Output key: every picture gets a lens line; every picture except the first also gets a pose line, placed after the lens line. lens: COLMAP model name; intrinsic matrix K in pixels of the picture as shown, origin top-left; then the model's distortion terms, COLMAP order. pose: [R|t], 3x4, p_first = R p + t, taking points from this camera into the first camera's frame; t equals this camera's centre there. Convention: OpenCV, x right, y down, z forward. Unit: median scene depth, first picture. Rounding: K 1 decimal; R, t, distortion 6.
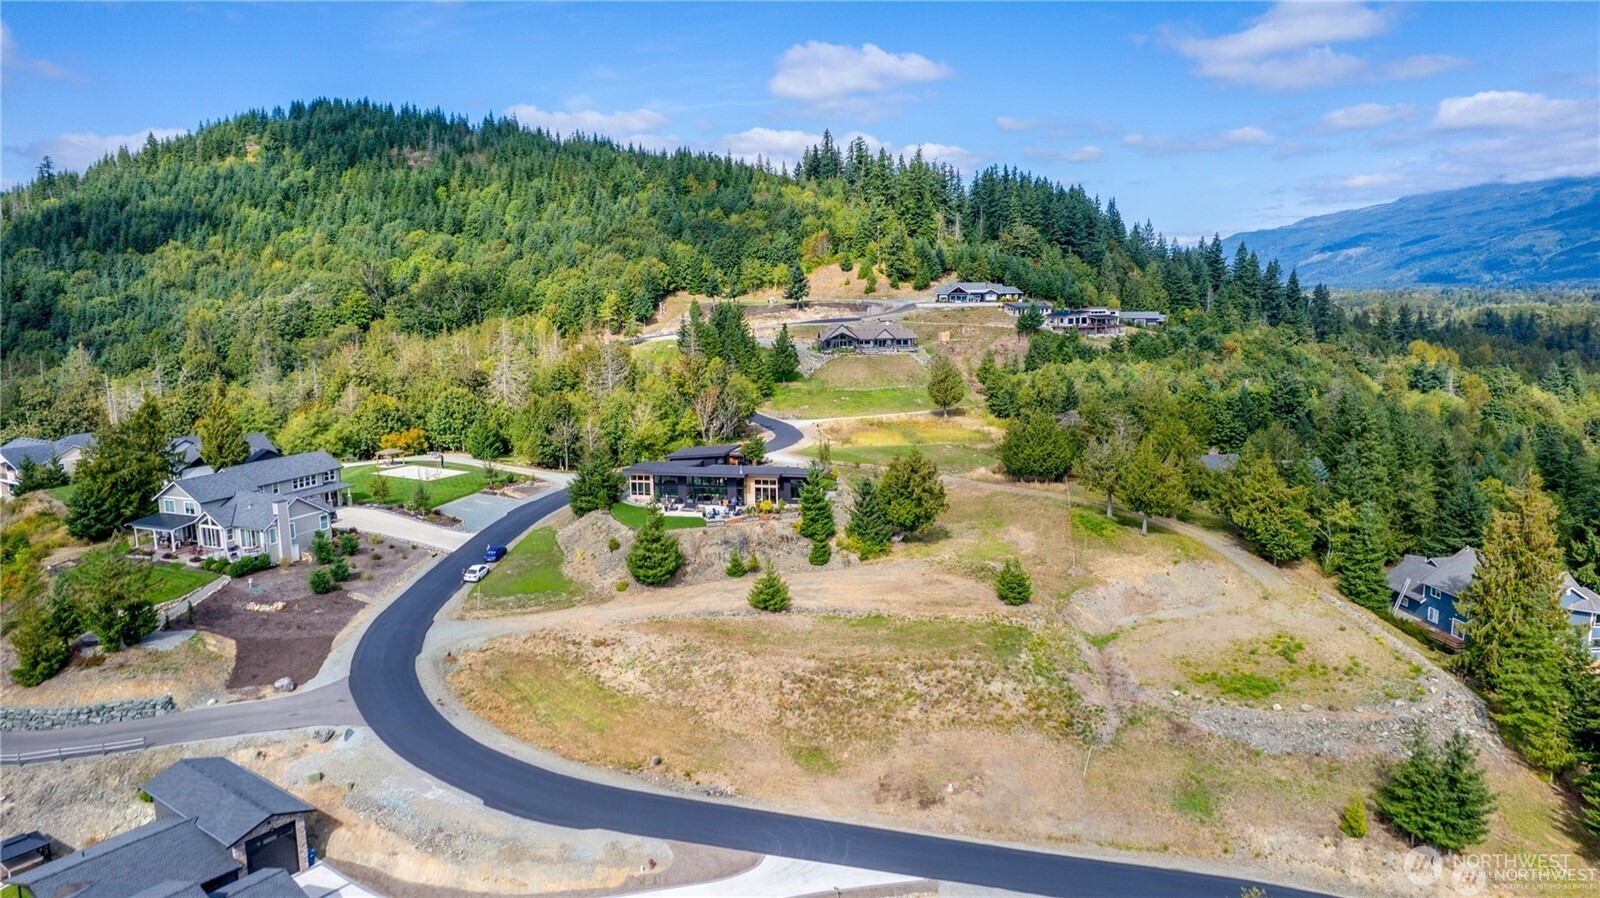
lens RADIAL K [[1024.8, 0, 798.1], [0, 1024.8, 439.8], [0, 0, 1]] dist [-0.067114, 0.056783]
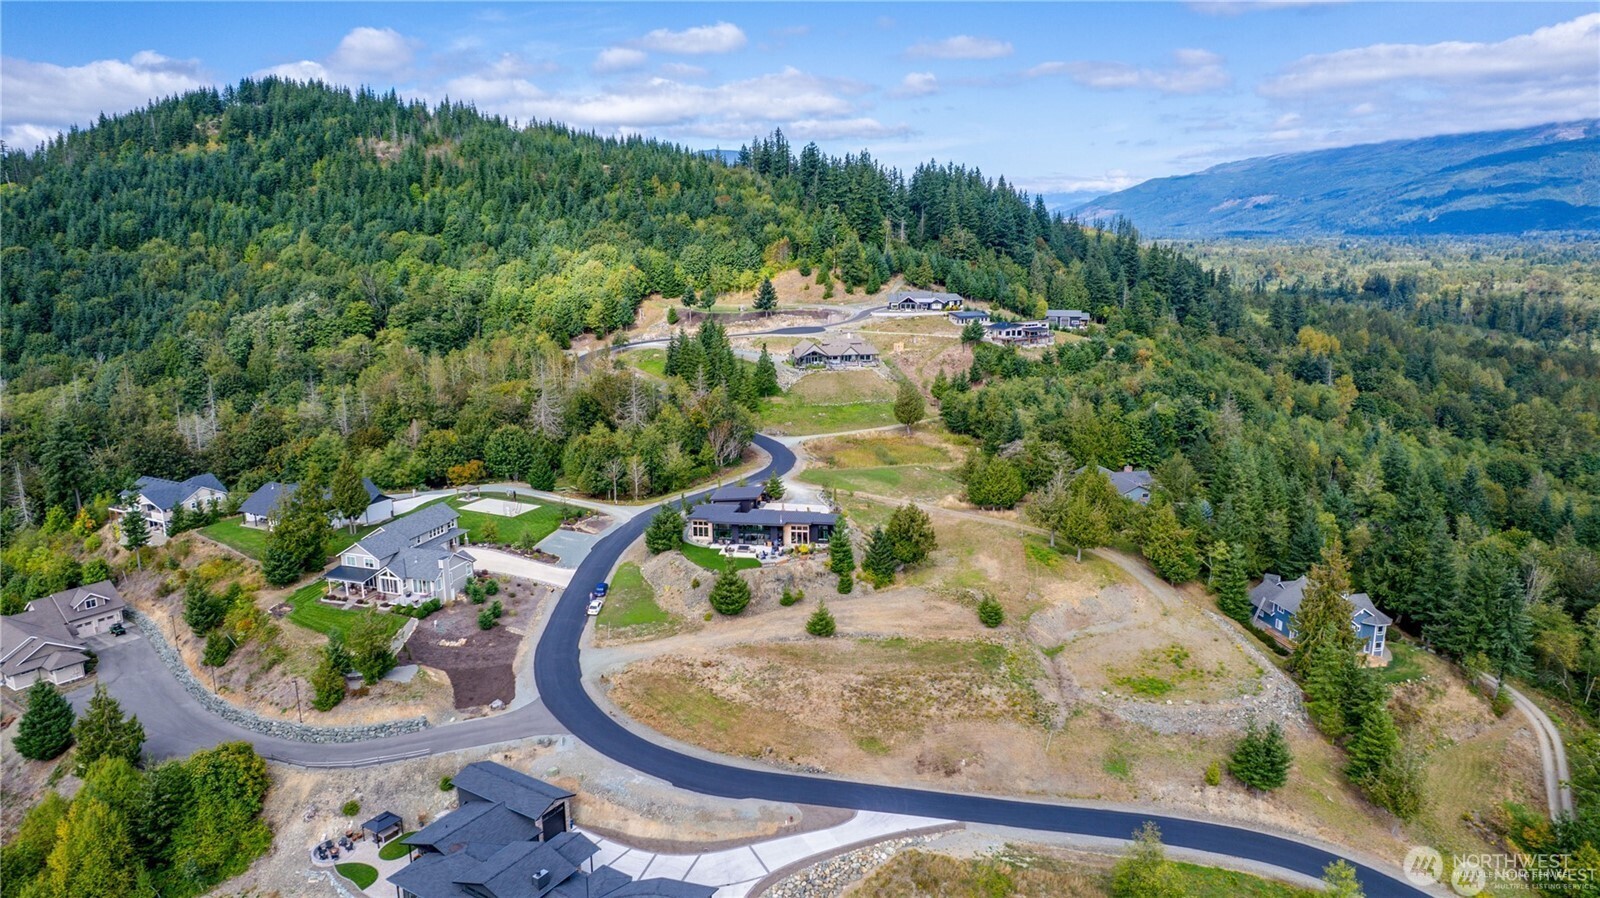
lens RADIAL K [[1024.8, 0, 798.5], [0, 1024.8, 442.4], [0, 0, 1]] dist [-0.067114, 0.056783]
pose [[0.996941, -0.008480, 0.077701, -0.143030], [0.003791, 0.998173, 0.060294, -0.157648], [-0.078070, -0.059815, 0.995152, -0.327471]]
